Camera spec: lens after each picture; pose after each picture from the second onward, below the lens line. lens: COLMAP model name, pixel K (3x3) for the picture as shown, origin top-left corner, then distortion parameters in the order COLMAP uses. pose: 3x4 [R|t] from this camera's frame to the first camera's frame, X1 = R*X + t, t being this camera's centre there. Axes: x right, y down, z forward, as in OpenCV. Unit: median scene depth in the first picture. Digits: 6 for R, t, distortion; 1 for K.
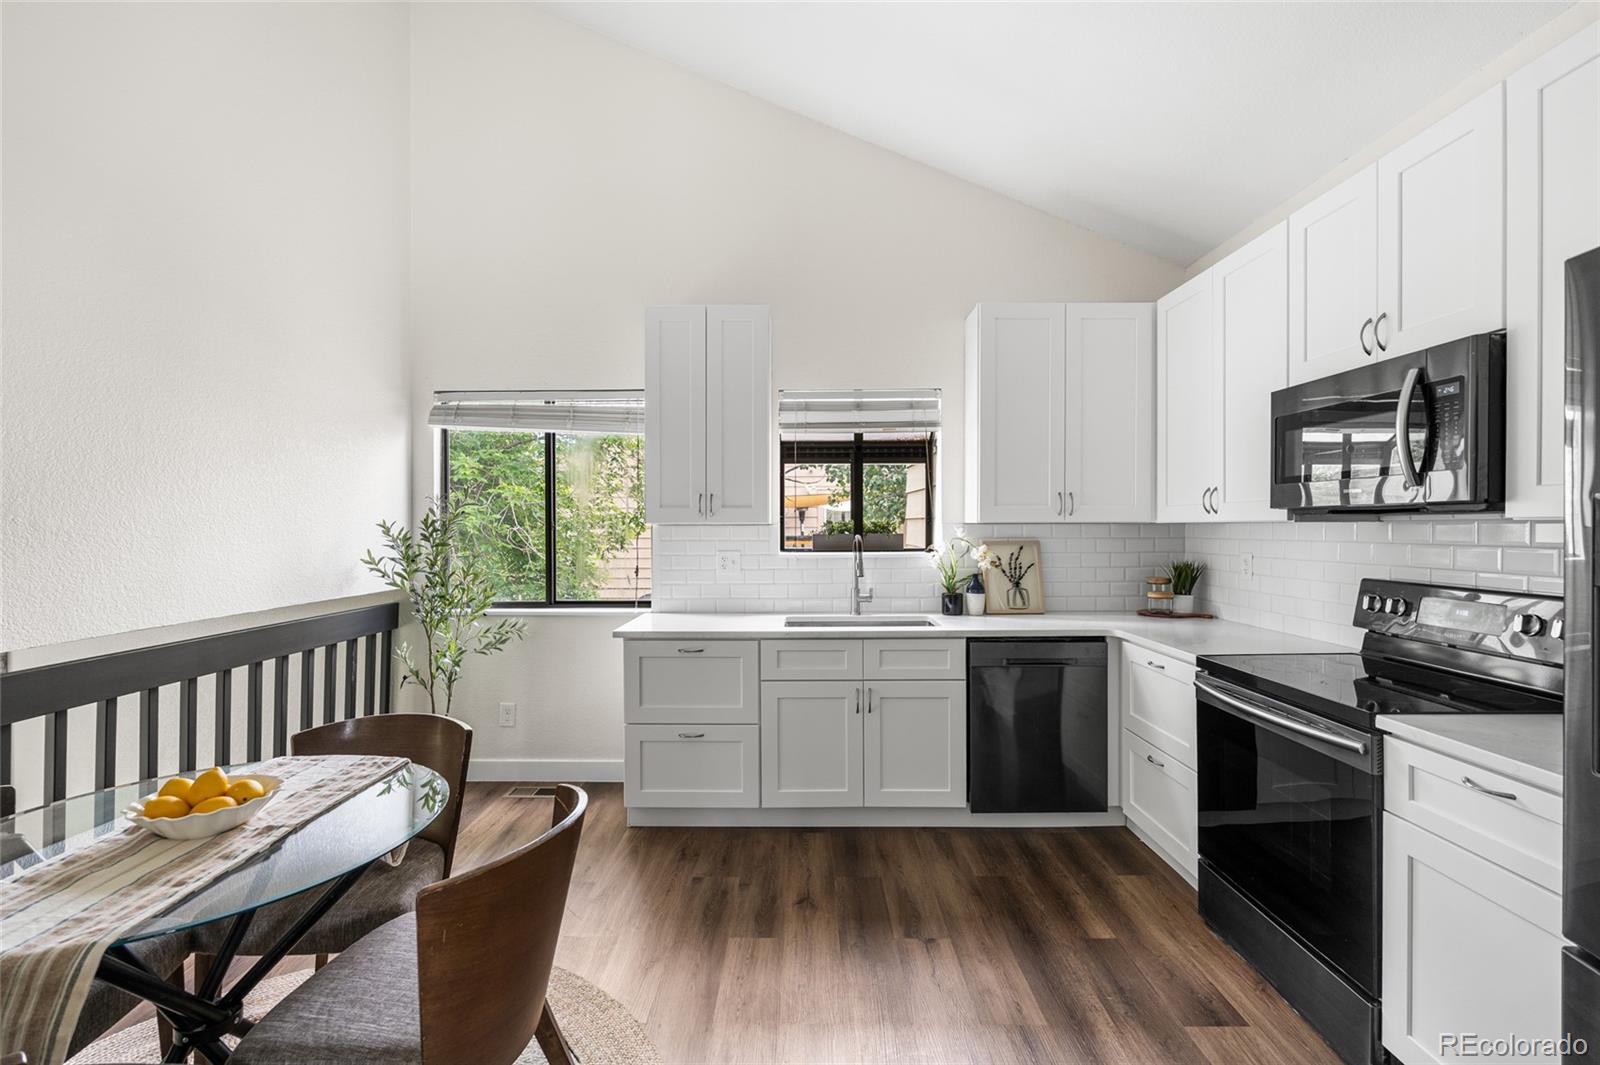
lens RADIAL K [[698.4, 0, 806.9], [0, 698.4, 525.1], [0, 0, 1]] dist [-0.002660, -0.000308]
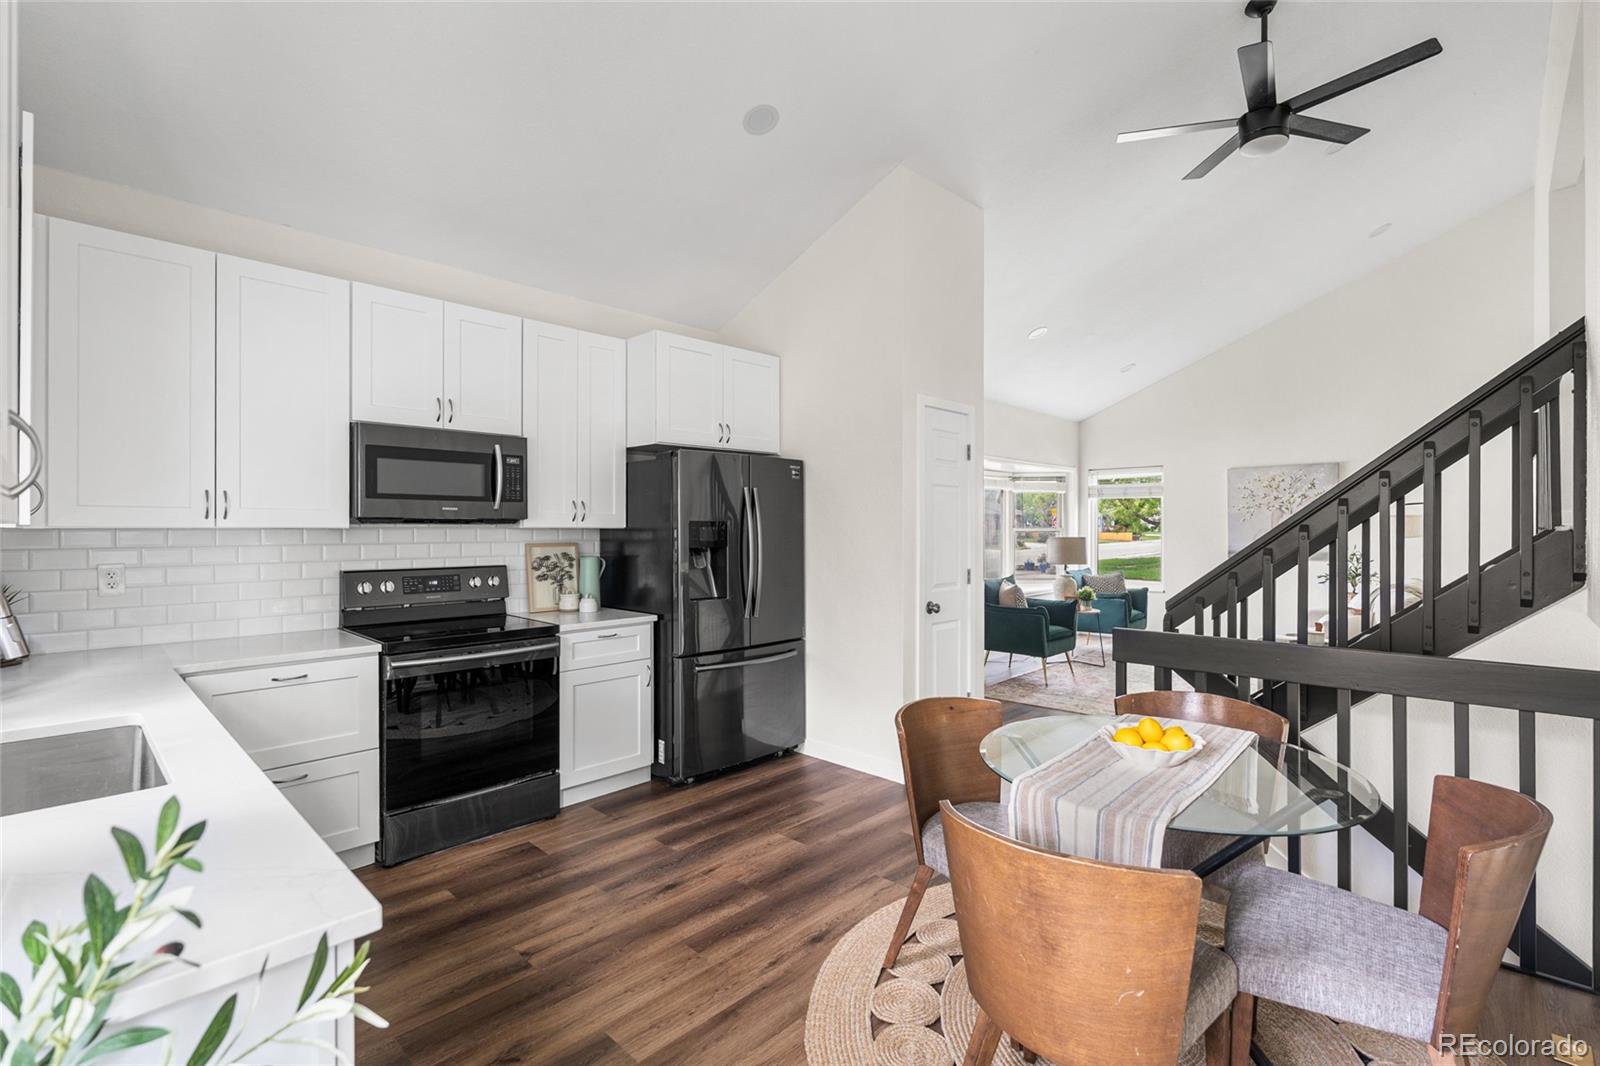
lens RADIAL K [[698.4, 0, 775.4], [0, 698.4, 528.0], [0, 0, 1]] dist [-0.002660, -0.000308]
pose [[-0.686427, 0.008276, 0.727151, -0.601261], [0.005469, 0.999966, -0.006218, 0.005281], [-0.727178, -0.000292, -0.686449, 1.089500]]
